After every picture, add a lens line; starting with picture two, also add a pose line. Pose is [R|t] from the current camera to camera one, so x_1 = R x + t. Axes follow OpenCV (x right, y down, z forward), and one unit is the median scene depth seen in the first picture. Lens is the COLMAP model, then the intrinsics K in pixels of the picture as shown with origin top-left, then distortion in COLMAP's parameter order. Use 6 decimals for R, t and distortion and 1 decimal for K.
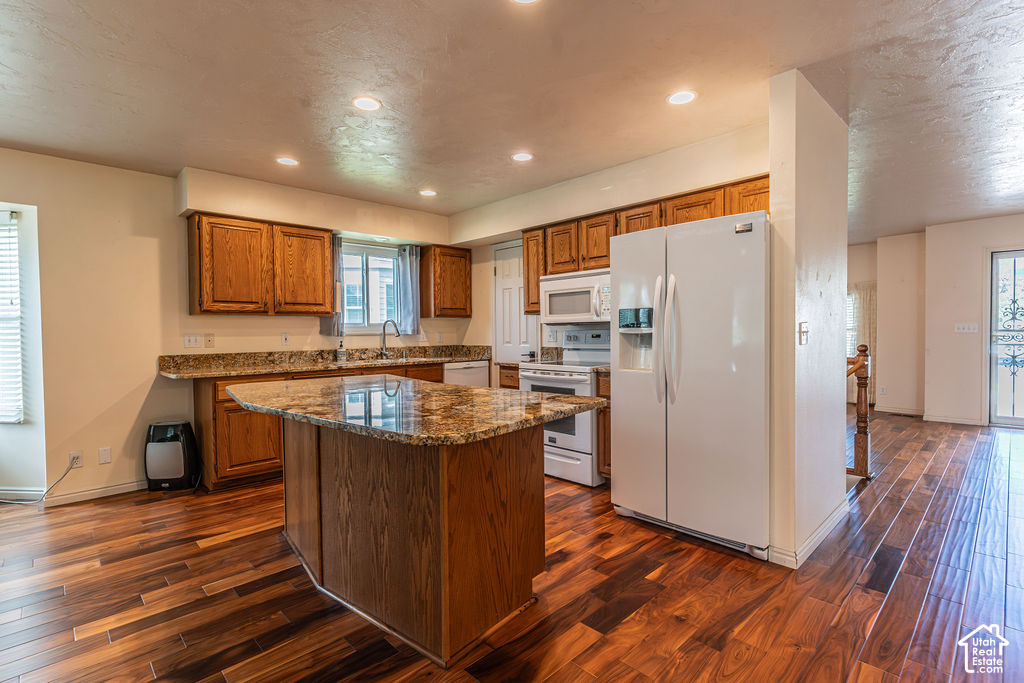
lens RADIAL K [[488.5, 0, 518.3], [0, 488.5, 340.4], [0, 0, 1]] dist [0.004513, -0.001511]
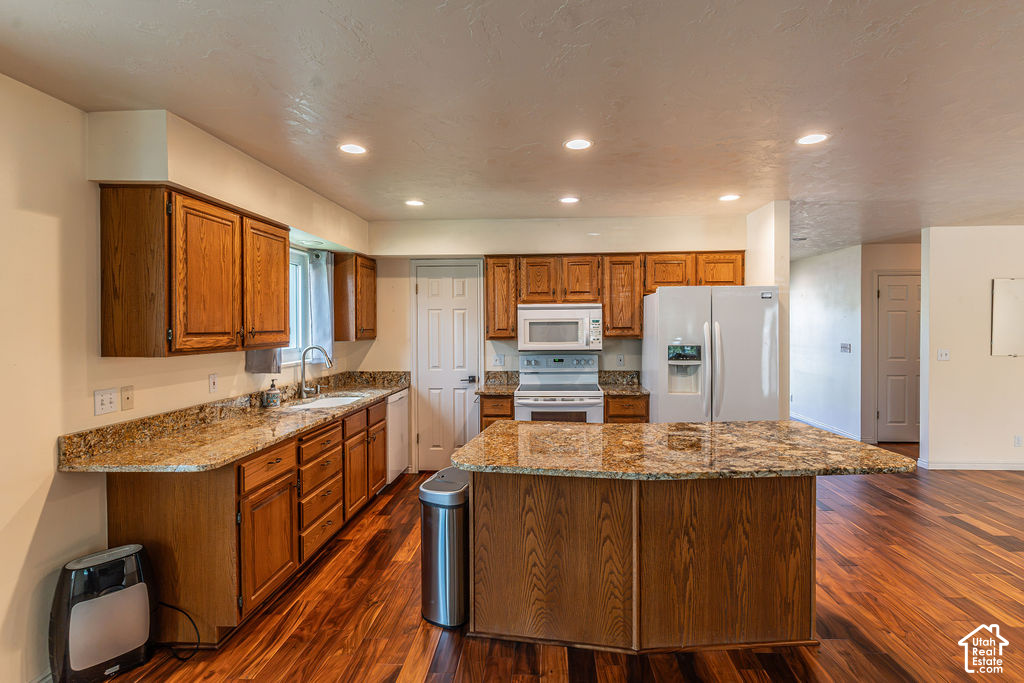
lens RADIAL K [[488.5, 0, 536.3], [0, 488.5, 333.8], [0, 0, 1]] dist [0.004513, -0.001511]
pose [[0.728556, -0.004449, 0.684972, -0.652444], [0.012239, 0.999904, -0.006523, -0.063962], [-0.684877, 0.013136, 0.728541, 0.229806]]
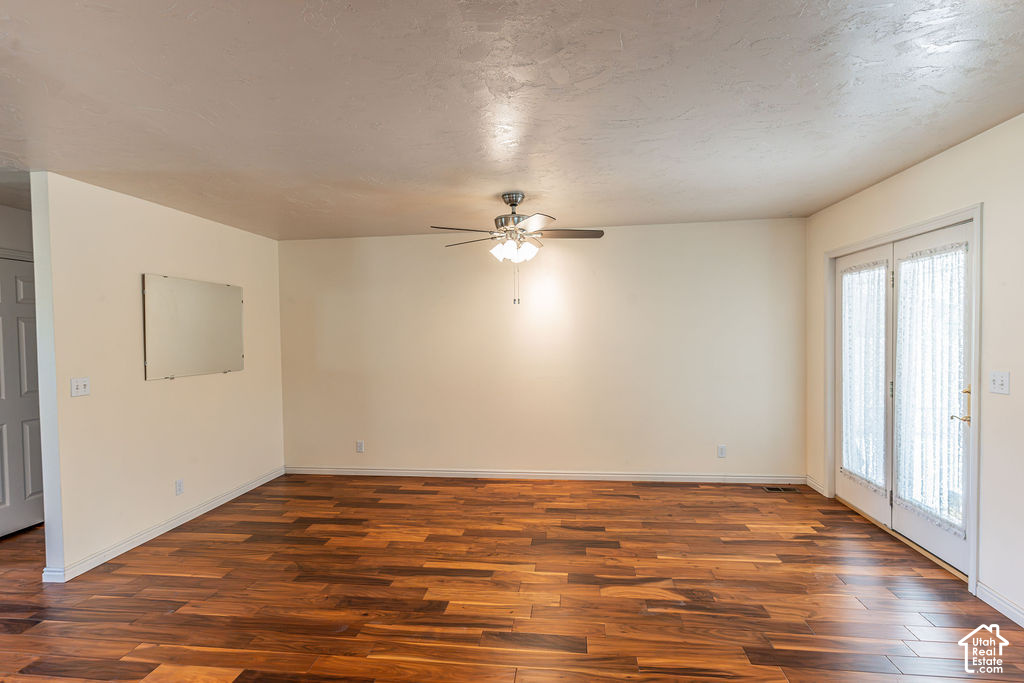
lens RADIAL K [[488.5, 0, 511.3], [0, 488.5, 344.9], [0, 0, 1]] dist [0.004513, -0.001511]
pose [[-0.618768, -0.002541, 0.785570, -0.092703], [0.038409, 0.998701, 0.033484, -0.071736], [-0.784634, 0.050892, -0.617867, 0.364129]]
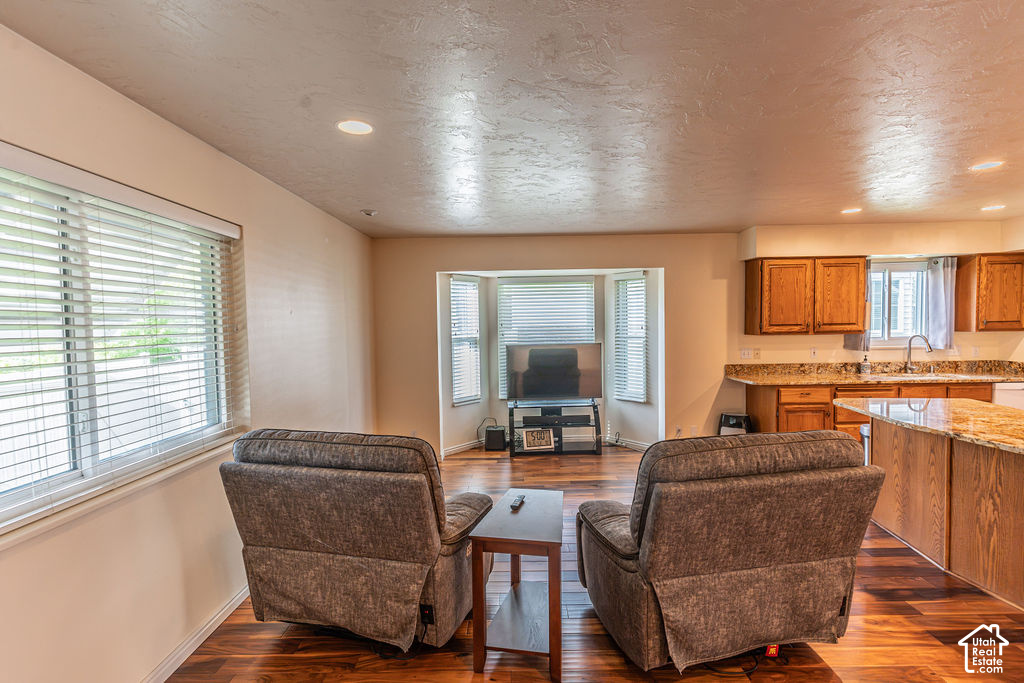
lens RADIAL K [[488.5, 0, 504.0], [0, 488.5, 342.4], [0, 0, 1]] dist [0.004513, -0.001511]
pose [[0.701490, 0.026953, -0.712169, -0.173401], [-0.005723, 0.999465, 0.032189, -0.065066], [0.712656, -0.018504, 0.701270, -0.375668]]
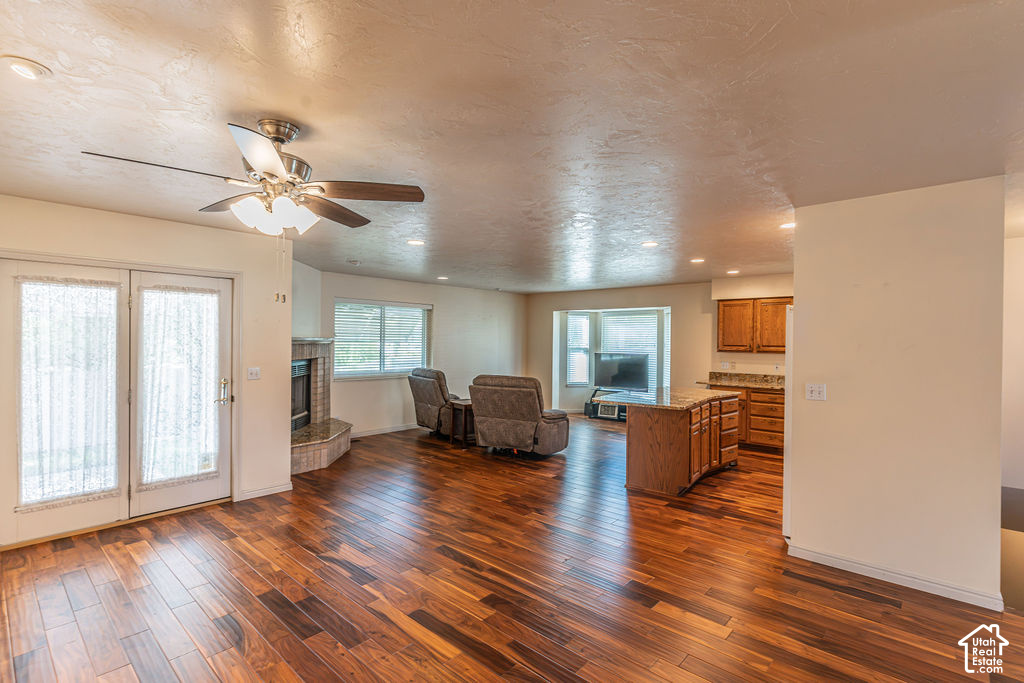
lens RADIAL K [[488.5, 0, 509.8], [0, 488.5, 337.6], [0, 0, 1]] dist [0.004513, -0.001511]
pose [[0.057902, 0.008932, -0.998282, 1.123111], [-0.030567, 0.999507, 0.007170, -0.089438], [0.997854, 0.030099, 0.058147, 0.044967]]
